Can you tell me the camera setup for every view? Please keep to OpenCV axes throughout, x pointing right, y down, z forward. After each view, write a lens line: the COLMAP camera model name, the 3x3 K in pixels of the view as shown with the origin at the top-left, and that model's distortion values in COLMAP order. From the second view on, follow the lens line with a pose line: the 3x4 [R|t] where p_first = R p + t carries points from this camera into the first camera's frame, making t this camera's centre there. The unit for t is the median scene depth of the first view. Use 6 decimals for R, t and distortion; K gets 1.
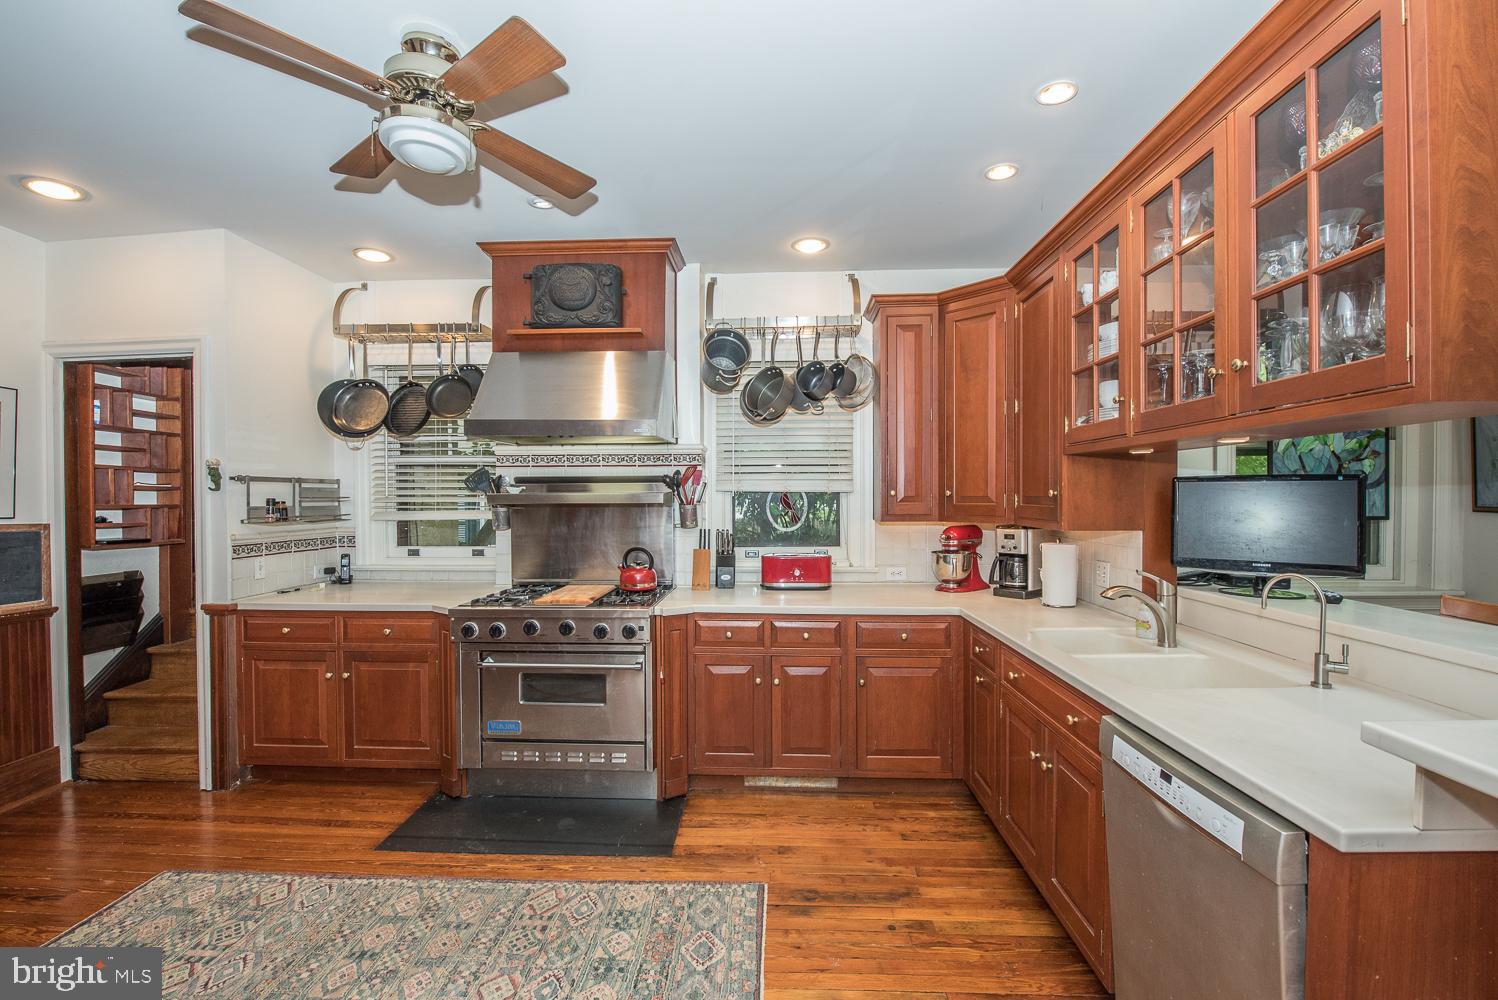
lens RADIAL K [[626.4, 0, 750.0], [0, 626.4, 502.6], [0, 0, 1]] dist [-0.014939, 0.000034]
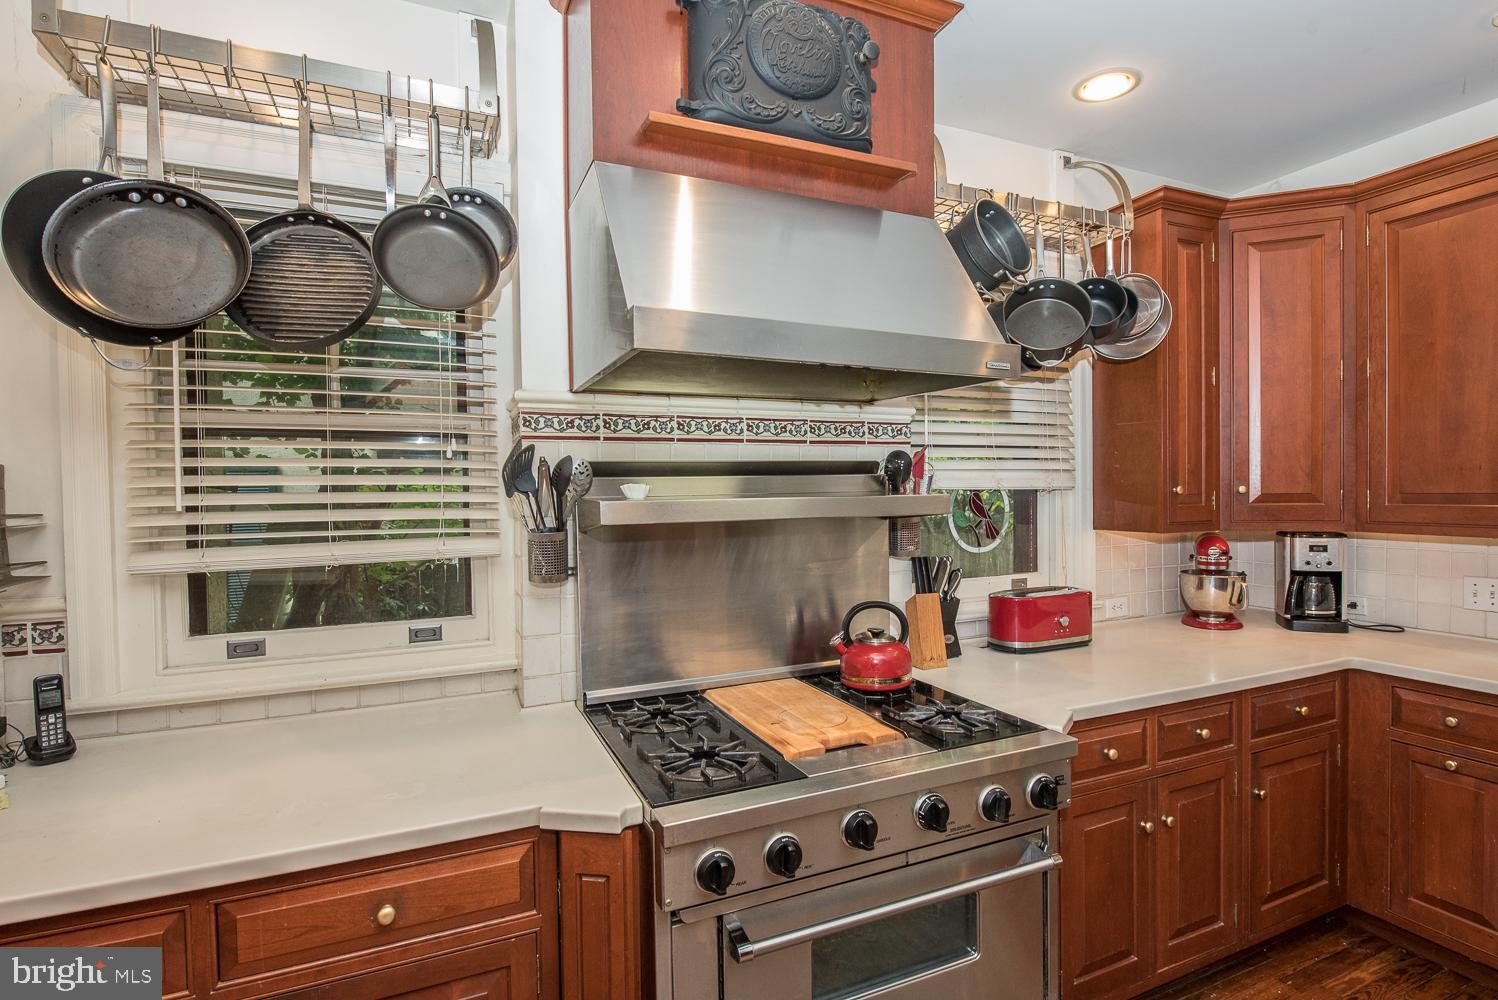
lens RADIAL K [[728.8, 0, 747.2], [0, 728.8, 503.7], [0, 0, 1]] dist [-0.011121, 0.000053]
pose [[0.895844, -0.016792, 0.444052, -0.552330], [0.014276, 0.999857, 0.009010, -0.014931], [-0.444140, -0.001732, 0.895956, 0.536878]]
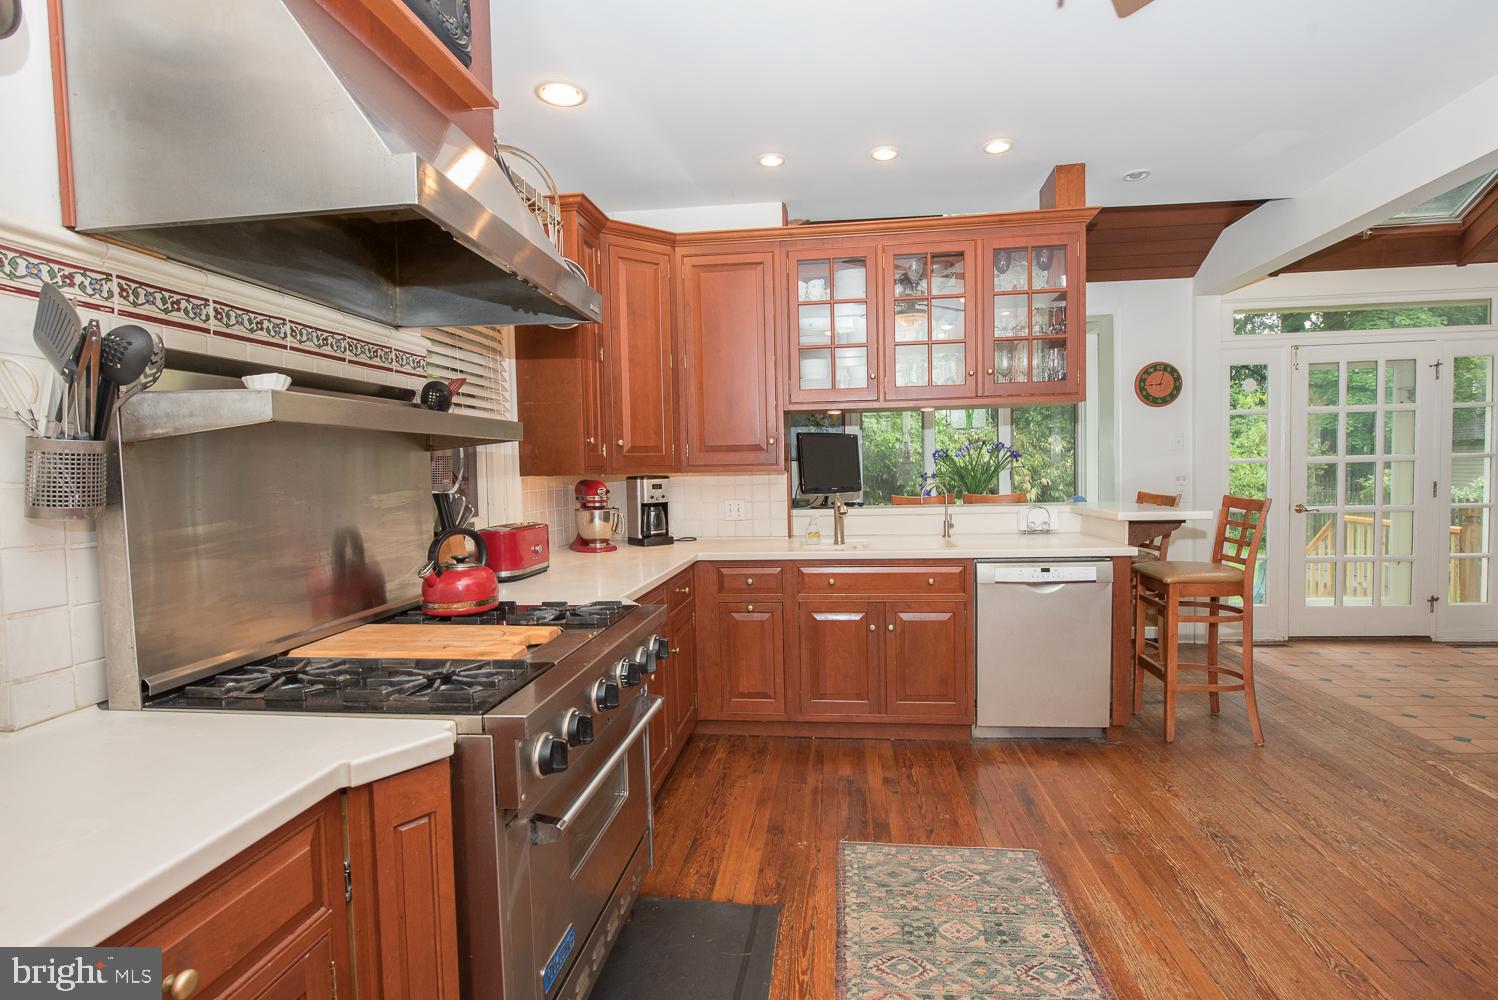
lens RADIAL K [[728.8, 0, 747.2], [0, 728.8, 503.7], [0, 0, 1]] dist [-0.011121, 0.000053]
pose [[0.089786, -0.046399, 0.994880, -0.763686], [0.031756, 0.998540, 0.043704, 0.035171], [-0.995455, 0.027670, 0.091128, 0.740209]]
